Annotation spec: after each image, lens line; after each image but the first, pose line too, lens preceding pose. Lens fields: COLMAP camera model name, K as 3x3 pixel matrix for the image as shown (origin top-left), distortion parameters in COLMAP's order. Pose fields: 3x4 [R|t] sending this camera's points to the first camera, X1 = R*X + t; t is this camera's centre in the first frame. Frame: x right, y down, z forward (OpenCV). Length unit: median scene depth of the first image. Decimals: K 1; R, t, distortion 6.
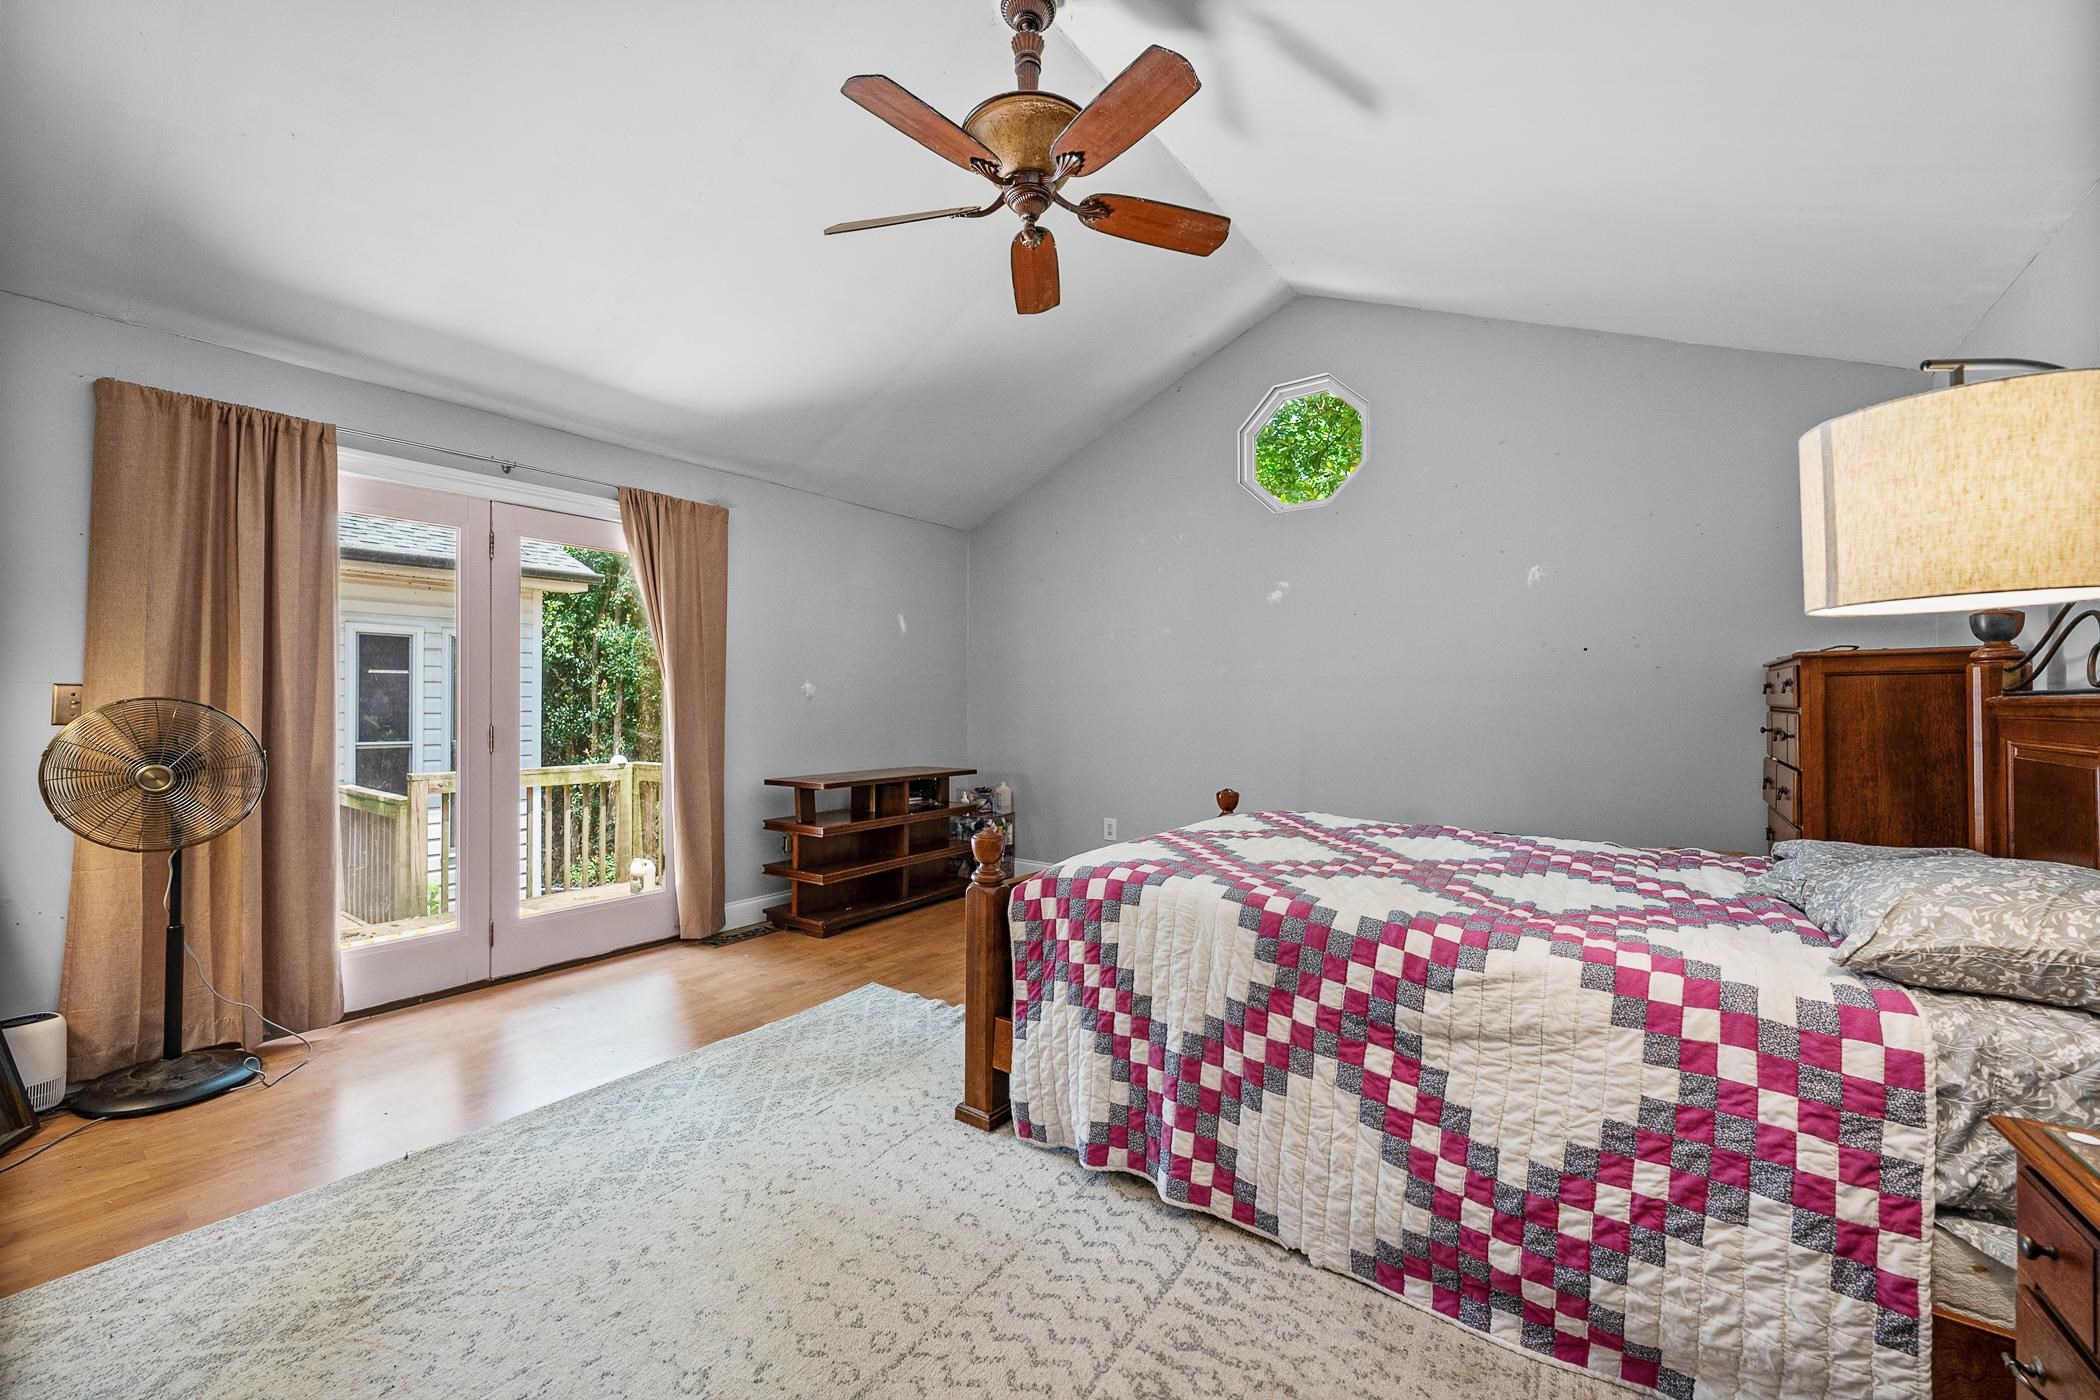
lens RADIAL K [[849.7, 0, 1049.4], [0, 849.7, 691.2], [0, 0, 1]] dist [-0.002702, -0.000764]
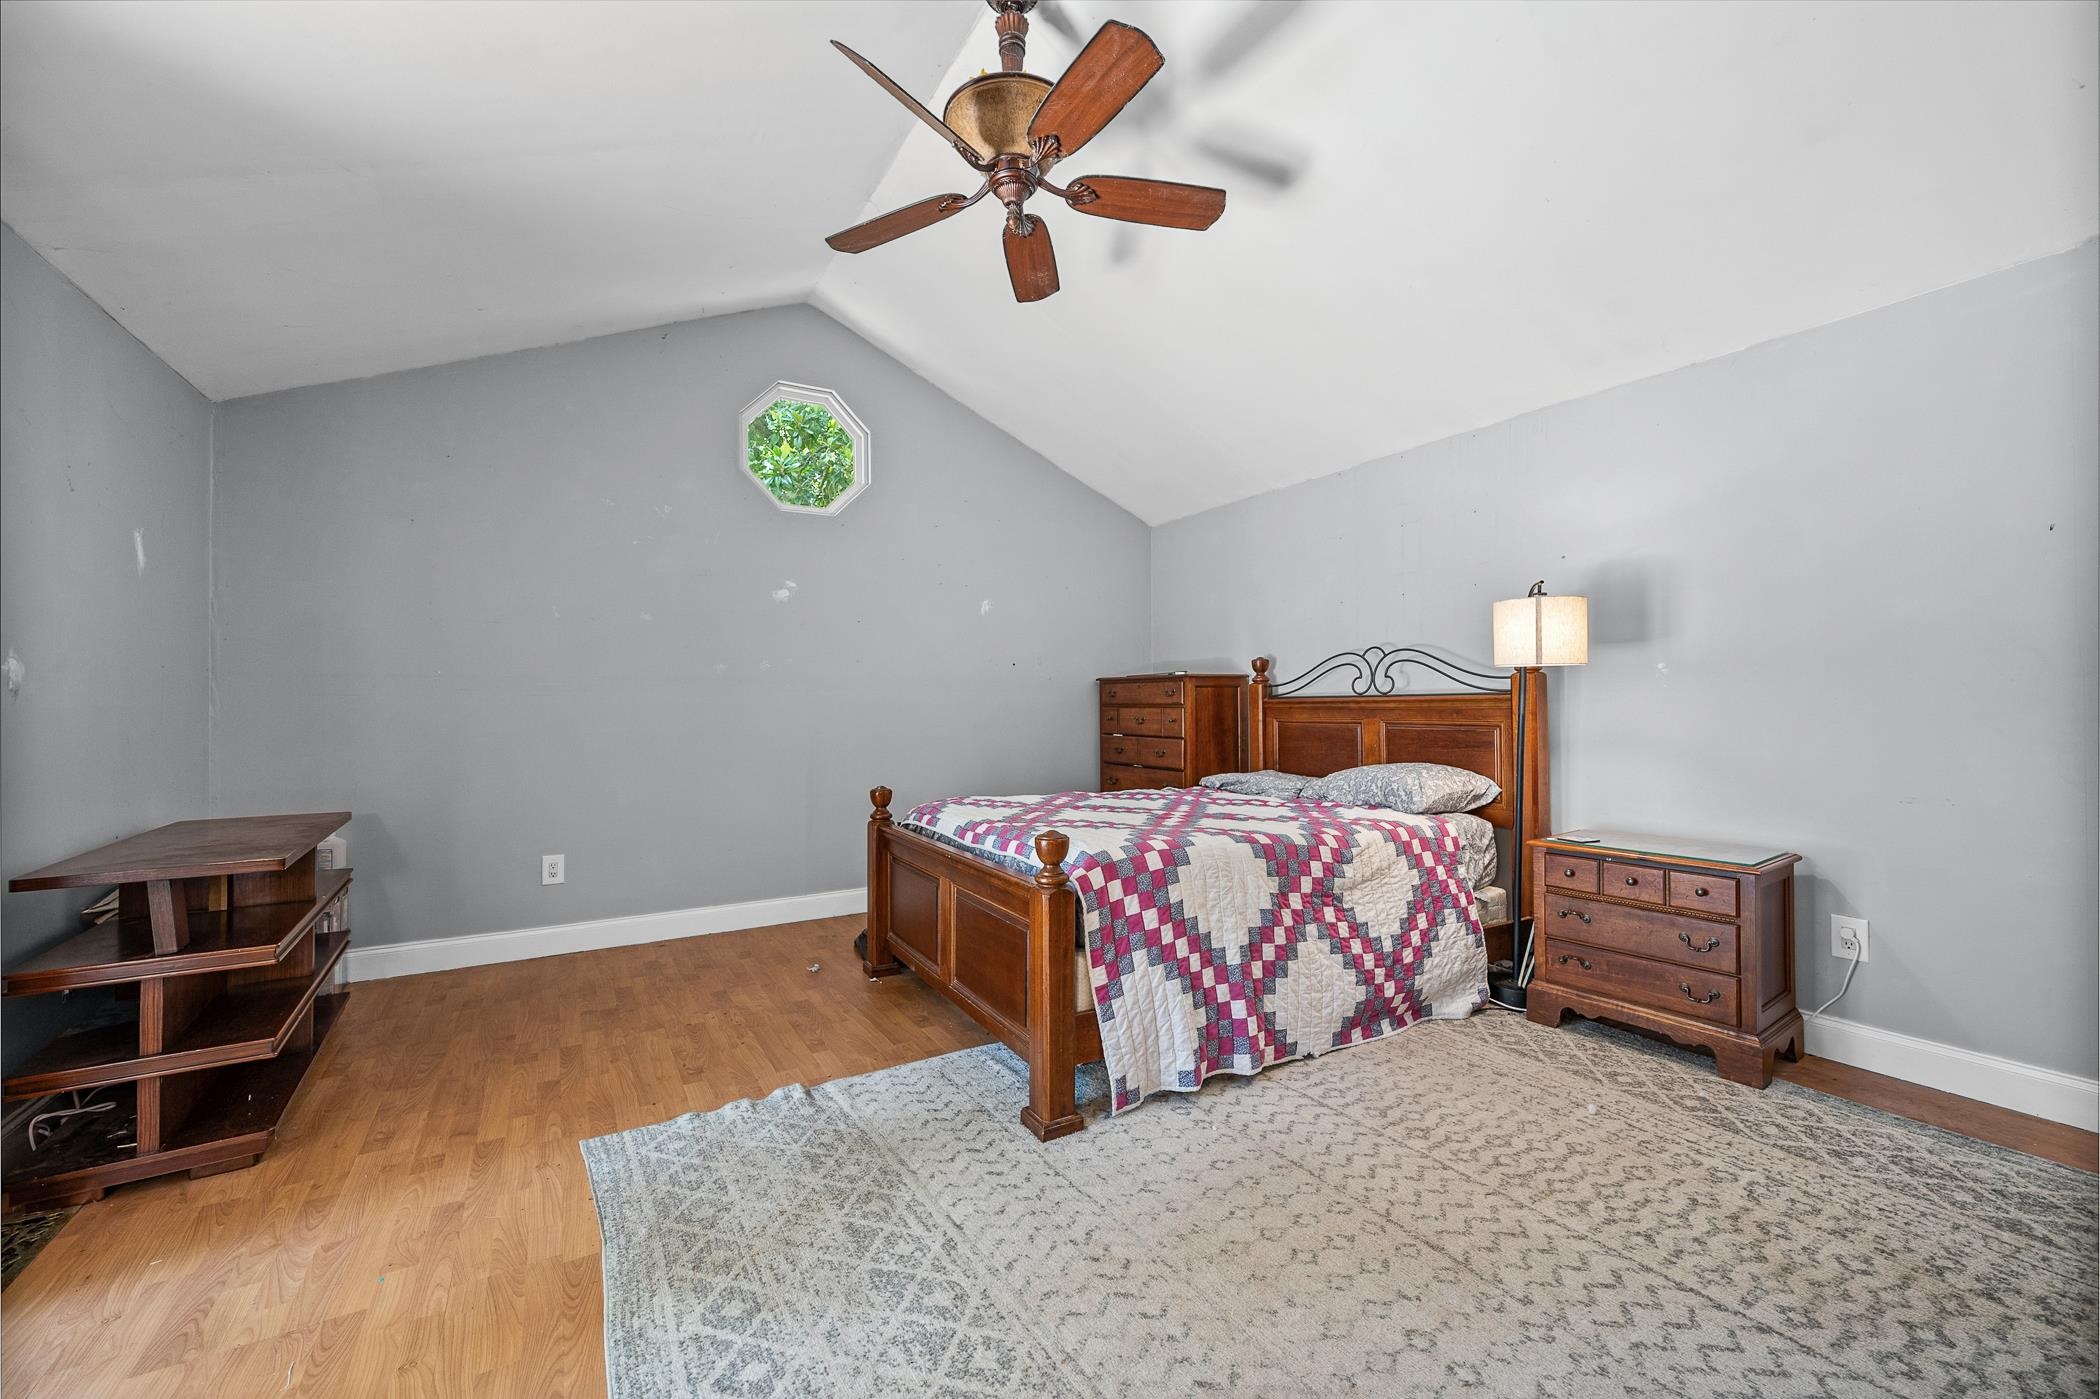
lens RADIAL K [[849.7, 0, 1049.4], [0, 849.7, 690.7], [0, 0, 1]] dist [-0.002702, -0.000764]
pose [[0.368988, 0.013825, 0.929331, -1.285265], [-0.008564, 0.999897, -0.011474, 0.018987], [-0.929395, -0.003725, 0.369068, 0.844928]]
